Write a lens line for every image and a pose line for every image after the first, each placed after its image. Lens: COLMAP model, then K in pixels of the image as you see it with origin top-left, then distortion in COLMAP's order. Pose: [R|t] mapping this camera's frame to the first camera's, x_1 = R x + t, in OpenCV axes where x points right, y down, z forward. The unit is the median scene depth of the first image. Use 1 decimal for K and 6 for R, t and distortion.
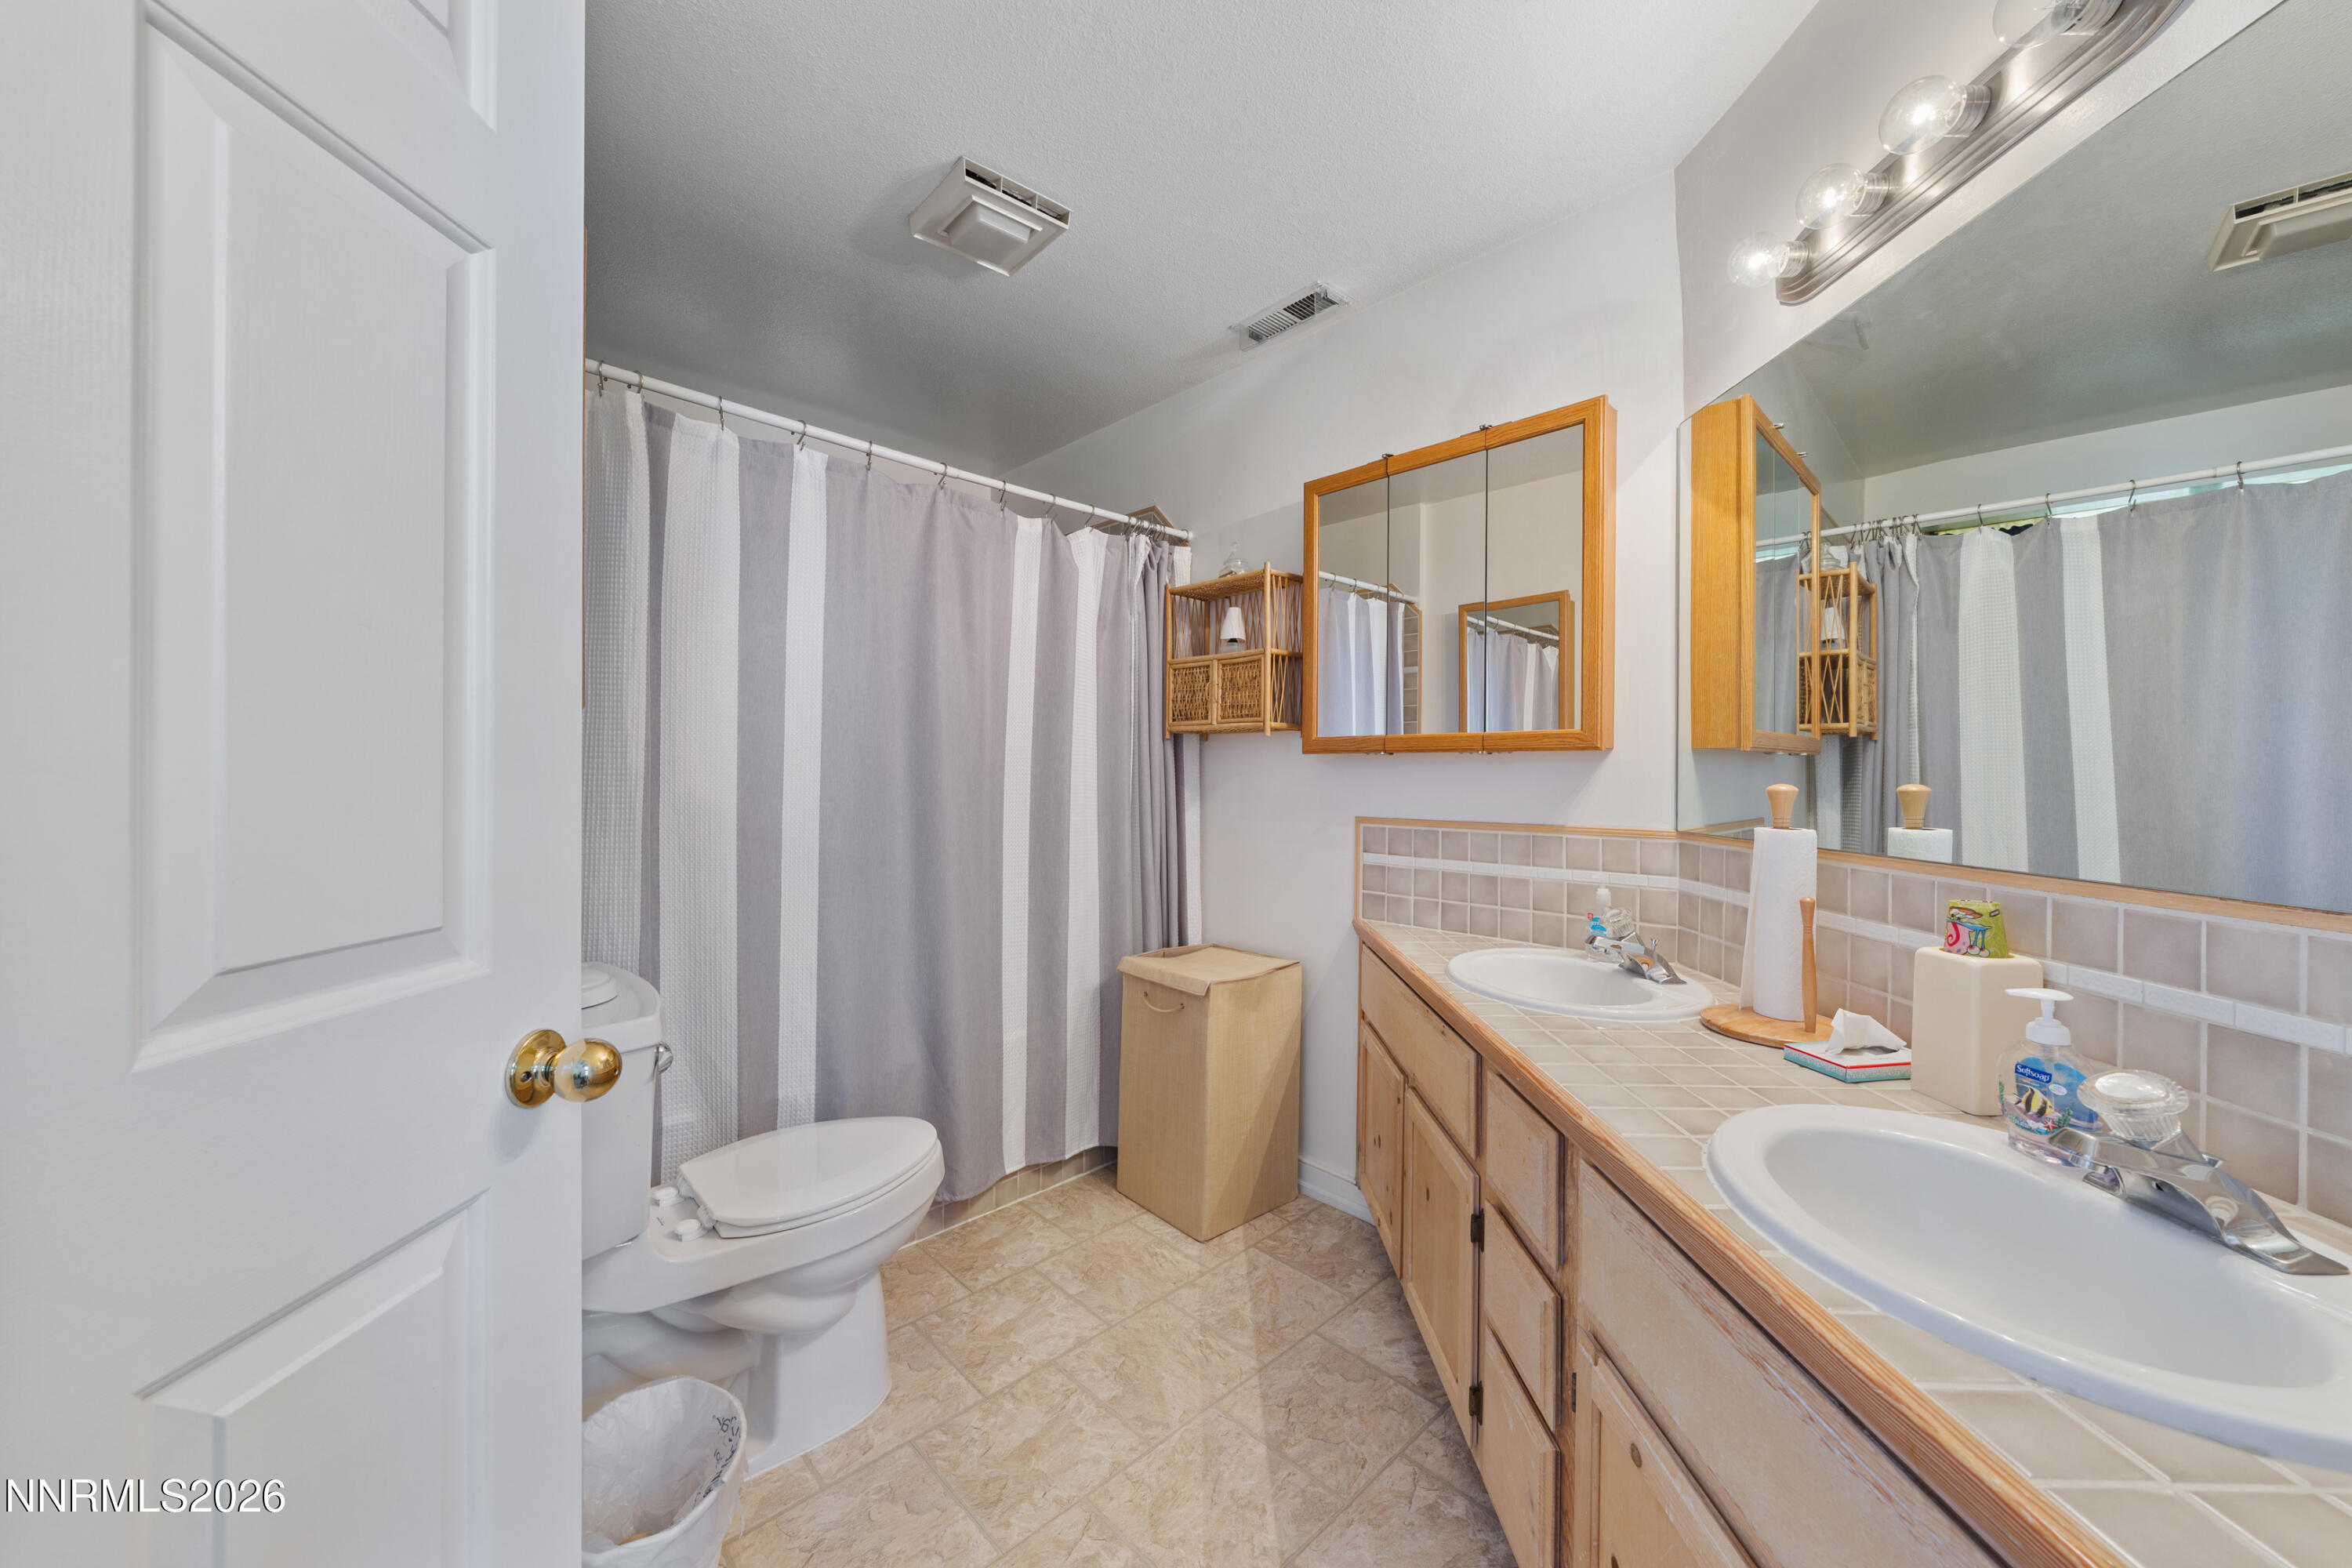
lens RADIAL K [[868.5, 0, 1173.1], [0, 868.5, 774.1], [0, 0, 1]] dist [-0.000029, -0.000213]
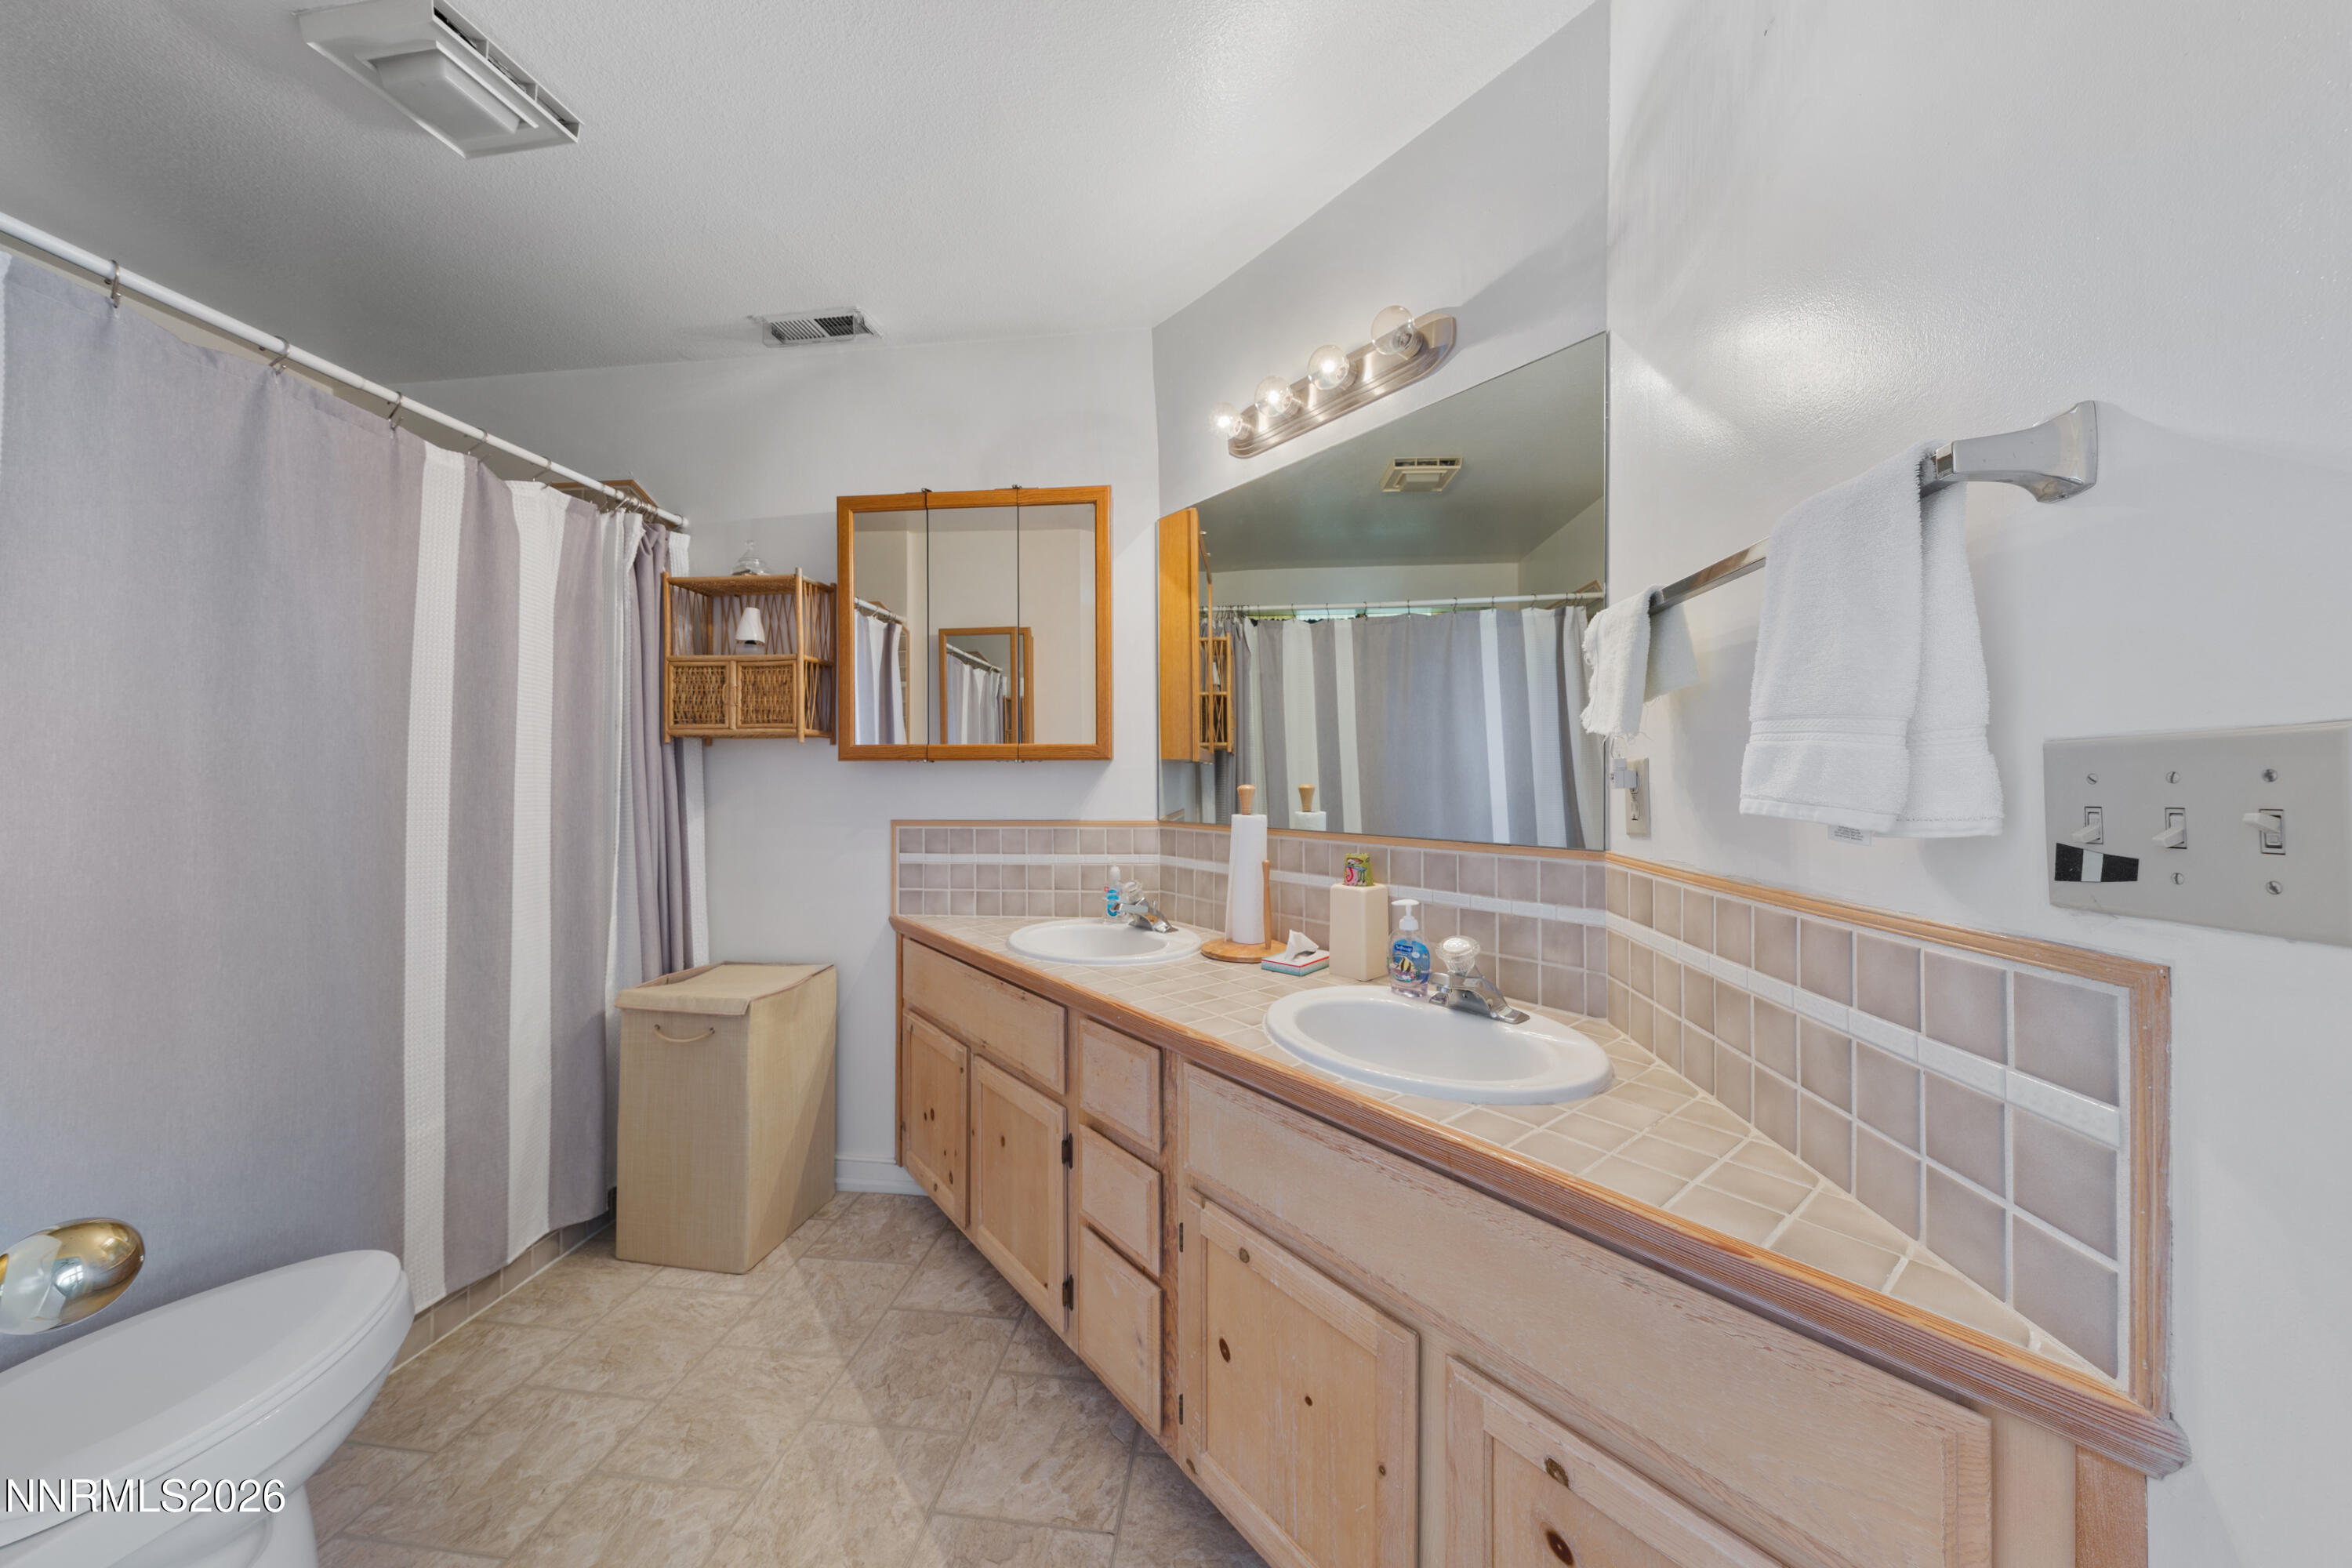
lens RADIAL K [[797.1, 0, 1173.1], [0, 797.1, 777.8], [0, 0, 1]] dist [0.000108, -0.000177]
pose [[0.768823, -0.006030, 0.639433, -0.176803], [0.007174, 0.999974, 0.000804, -0.001241], [-0.639422, 0.003969, 0.768846, 0.028954]]
